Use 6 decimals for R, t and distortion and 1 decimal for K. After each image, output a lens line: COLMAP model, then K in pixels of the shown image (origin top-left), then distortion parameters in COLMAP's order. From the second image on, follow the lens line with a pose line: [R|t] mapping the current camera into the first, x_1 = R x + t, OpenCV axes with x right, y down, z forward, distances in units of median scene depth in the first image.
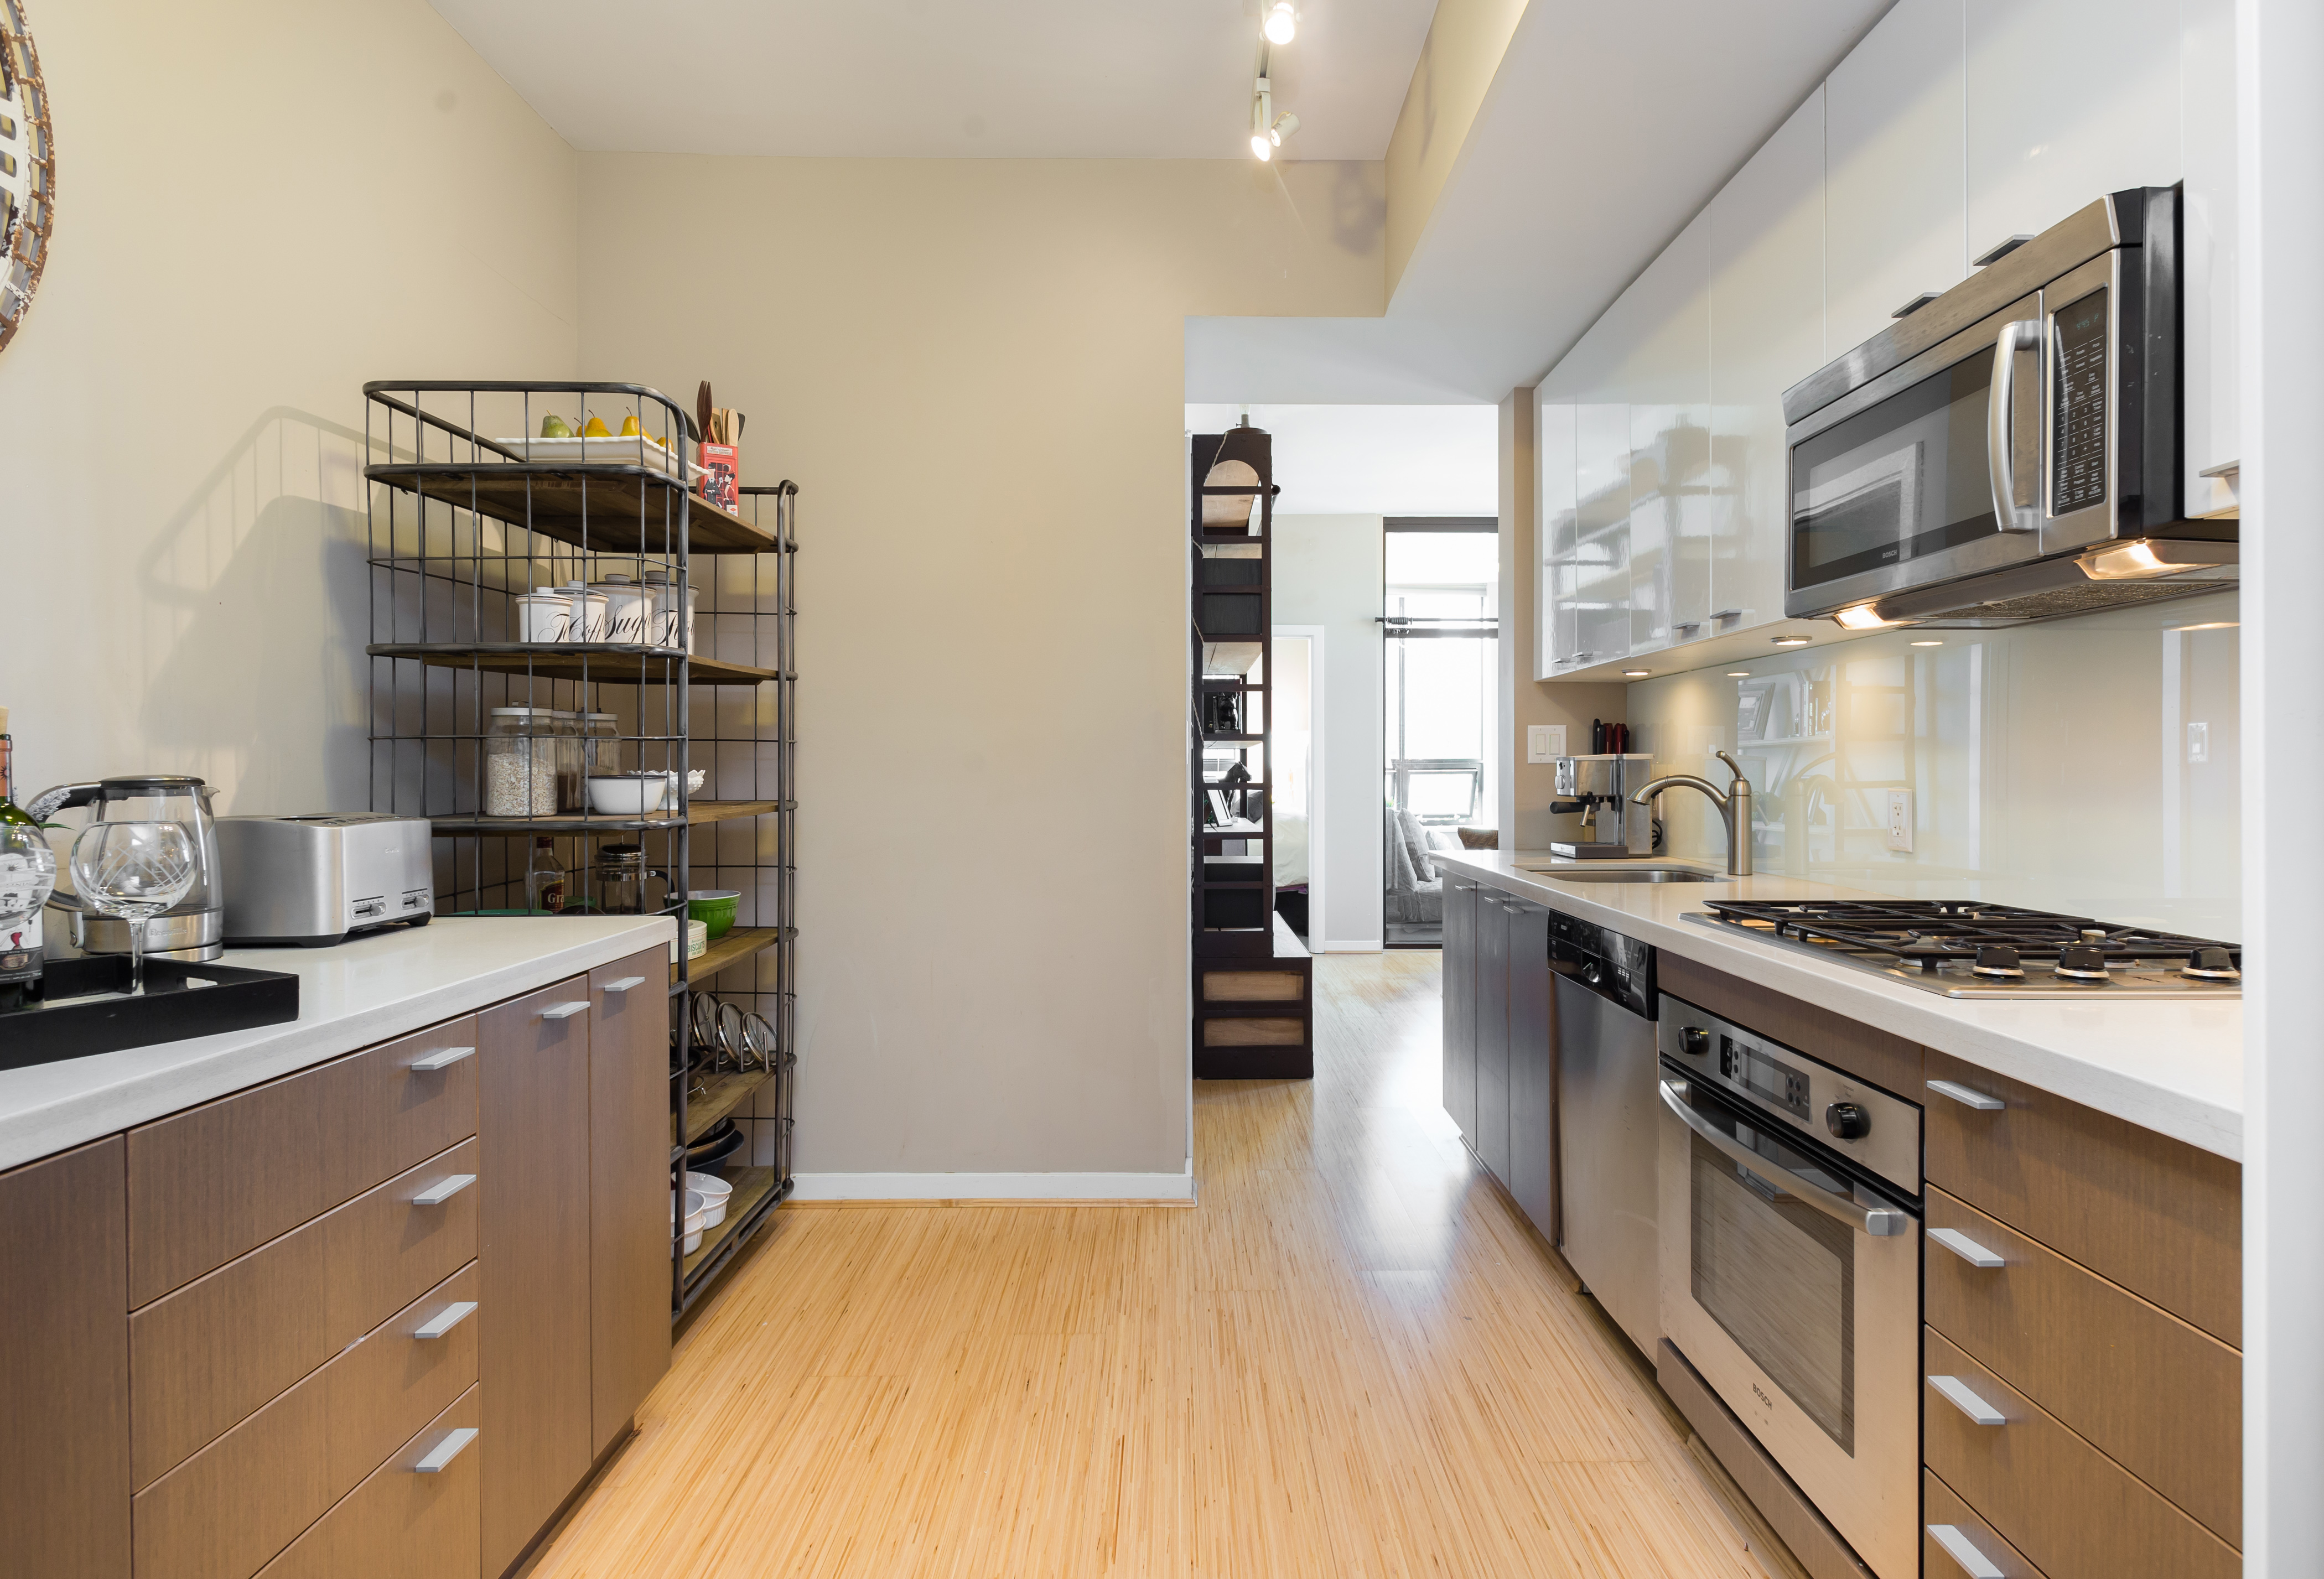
lens RADIAL K [[1229.5, 0, 1189.6], [0, 1229.5, 775.5], [0, 0, 1]] dist [-0.000526, -0.005841]
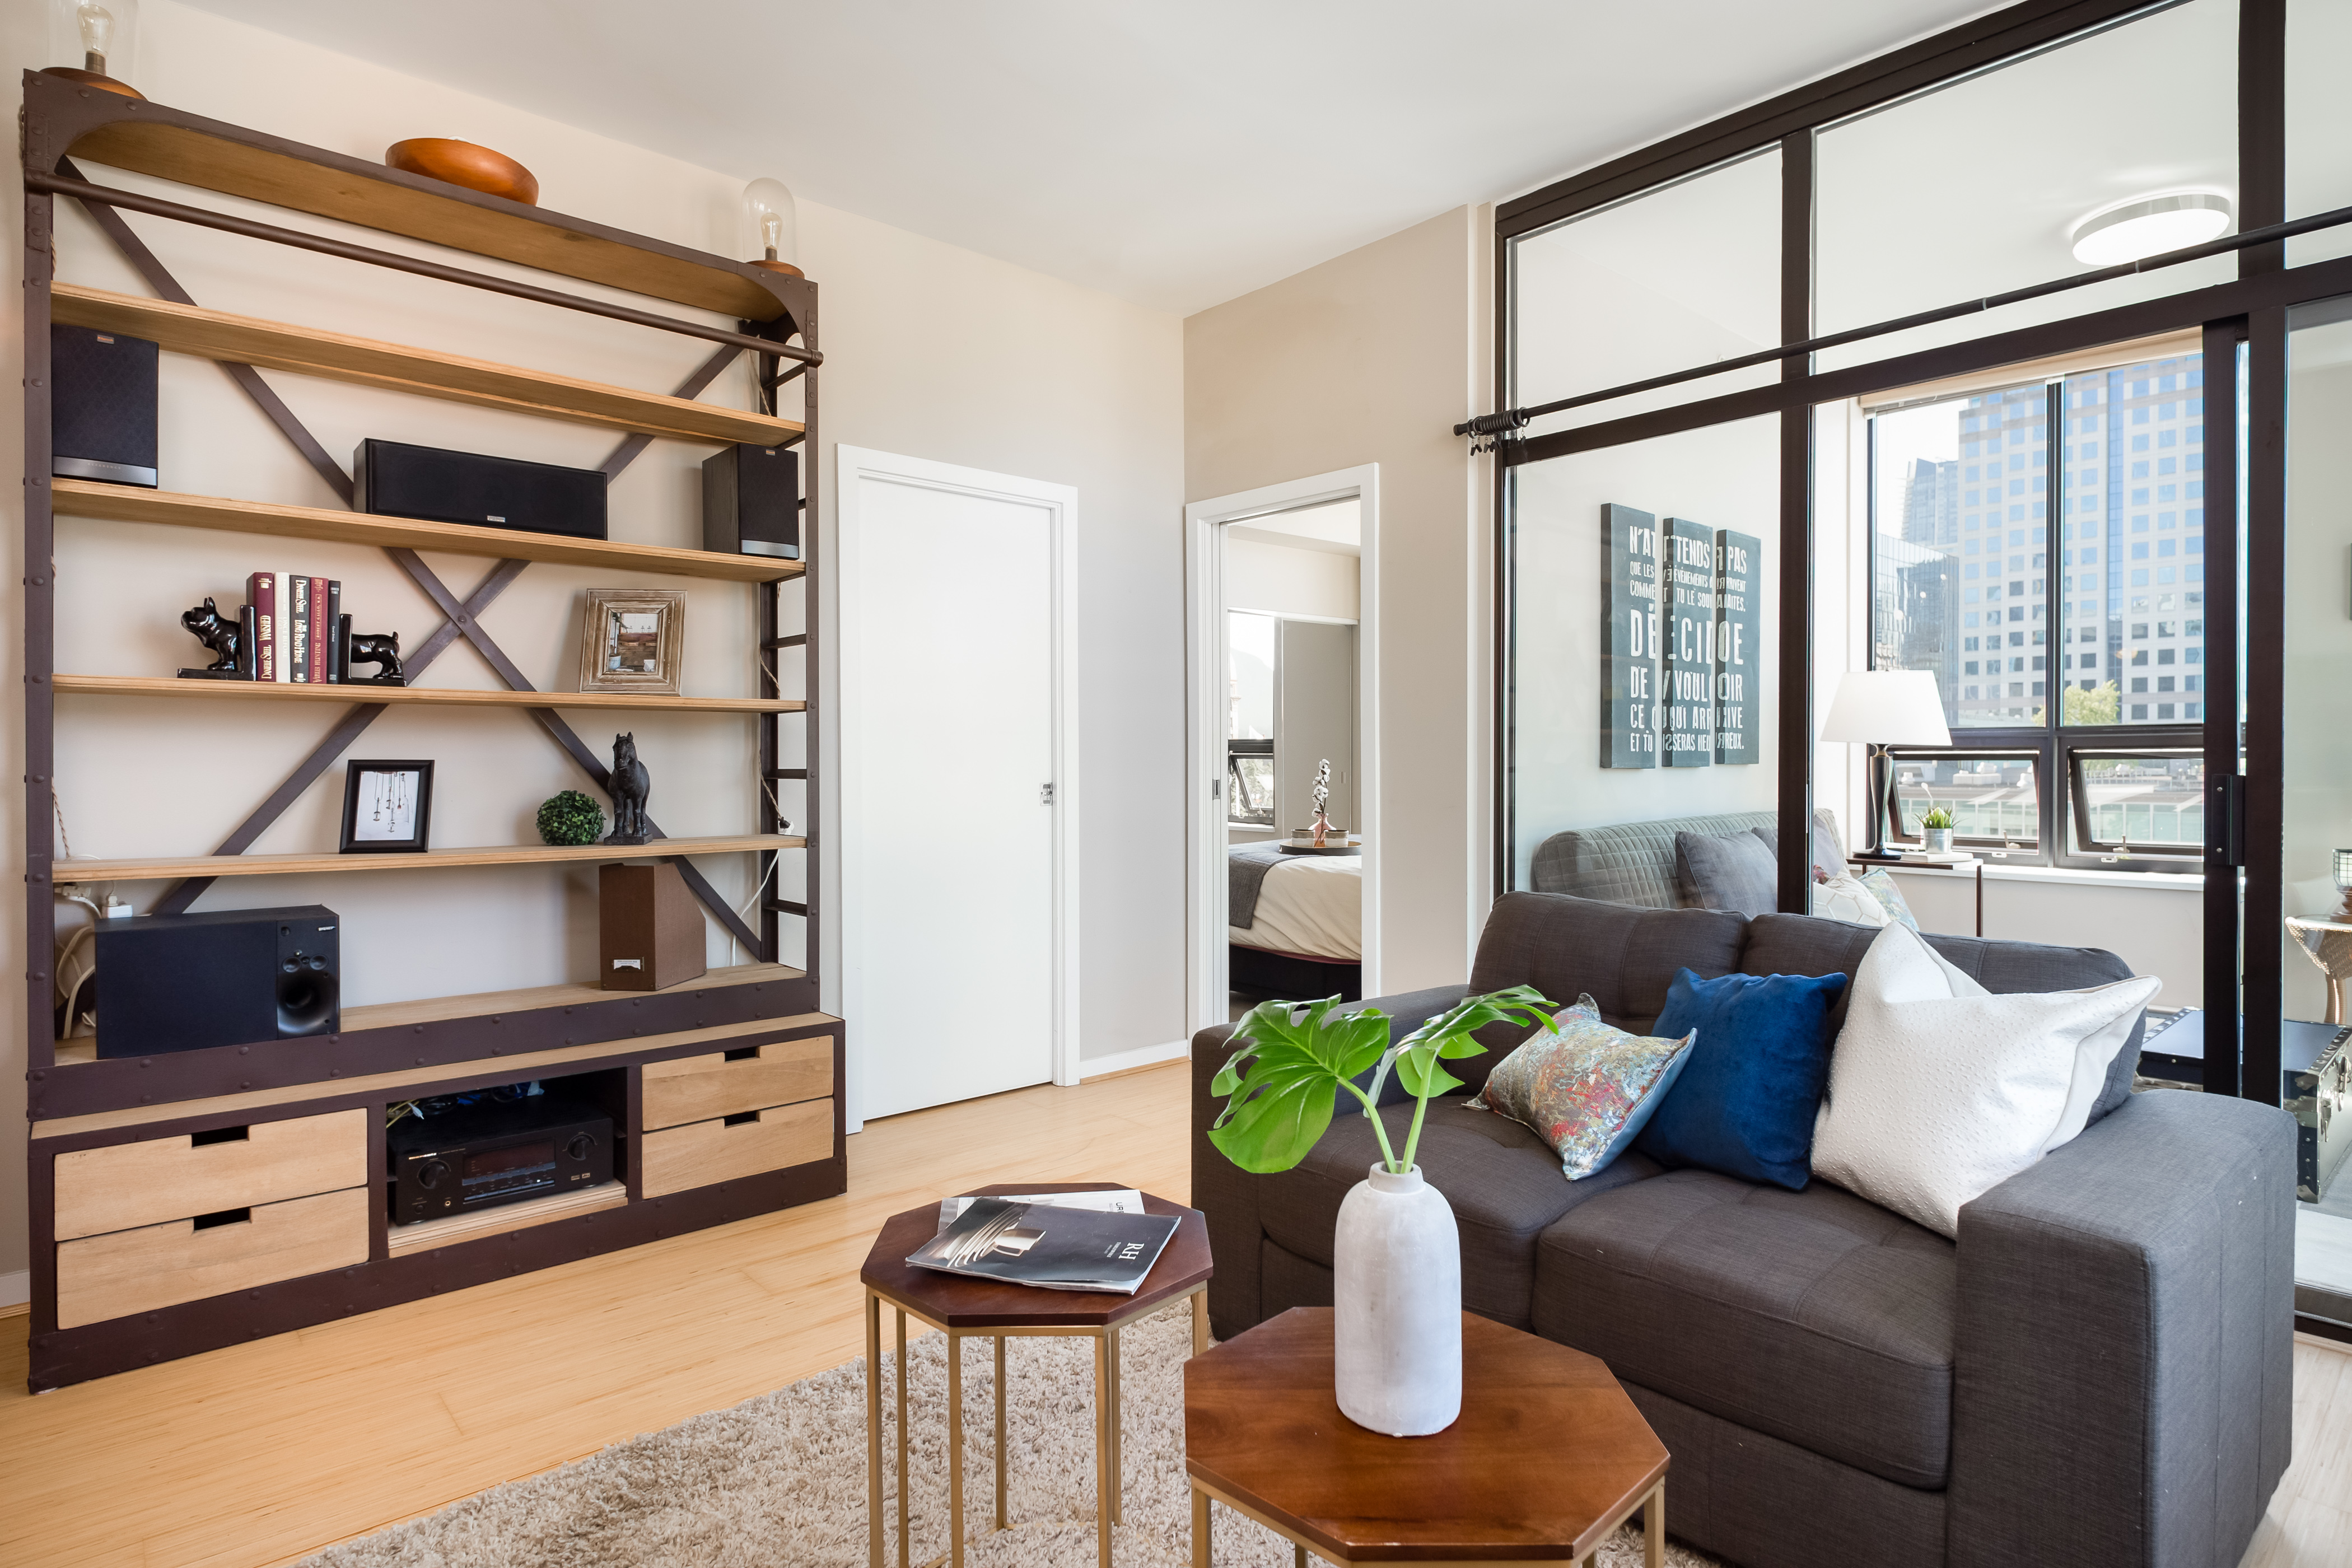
lens RADIAL K [[1231.7, 0, 1173.6], [0, 1231.7, 777.1], [0, 0, 1]] dist [0.001930, -0.004335]
pose [[0.653944, 0.009289, -0.756486, 1.367794], [-0.000635, 0.999931, 0.011729, 0.004670], [0.756542, -0.007190, 0.653905, 1.887989]]
